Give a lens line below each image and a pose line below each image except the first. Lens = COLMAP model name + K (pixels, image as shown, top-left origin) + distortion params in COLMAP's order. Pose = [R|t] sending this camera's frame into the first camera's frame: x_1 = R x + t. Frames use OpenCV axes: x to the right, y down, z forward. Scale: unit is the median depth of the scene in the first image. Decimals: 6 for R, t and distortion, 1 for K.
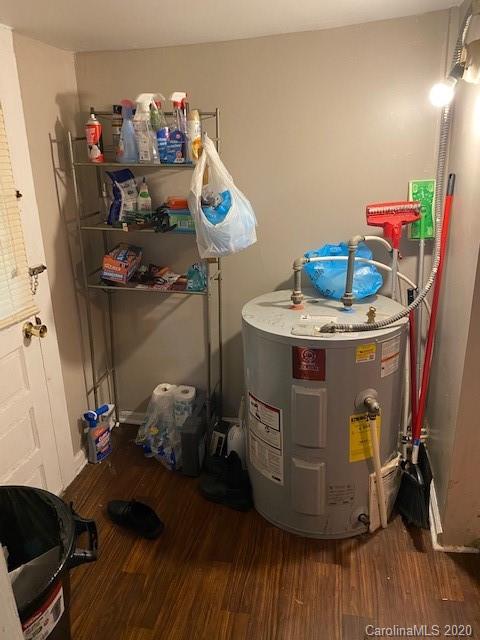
lens RADIAL K [[491.5, 0, 240.8], [0, 491.5, 321.3], [0, 0, 1]] dist [0.047166, -0.050803]
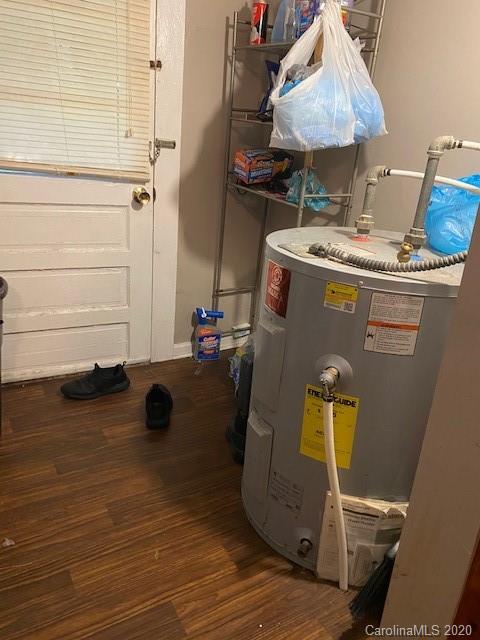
lens RADIAL K [[491.5, 0, 242.2], [0, 491.5, 317.5], [0, 0, 1]] dist [0.047166, -0.050803]
pose [[0.650496, 0.342845, -0.677726, 0.557076], [-0.347796, 0.927728, 0.135492, 0.042636], [0.675198, 0.147573, 0.722724, 0.404974]]
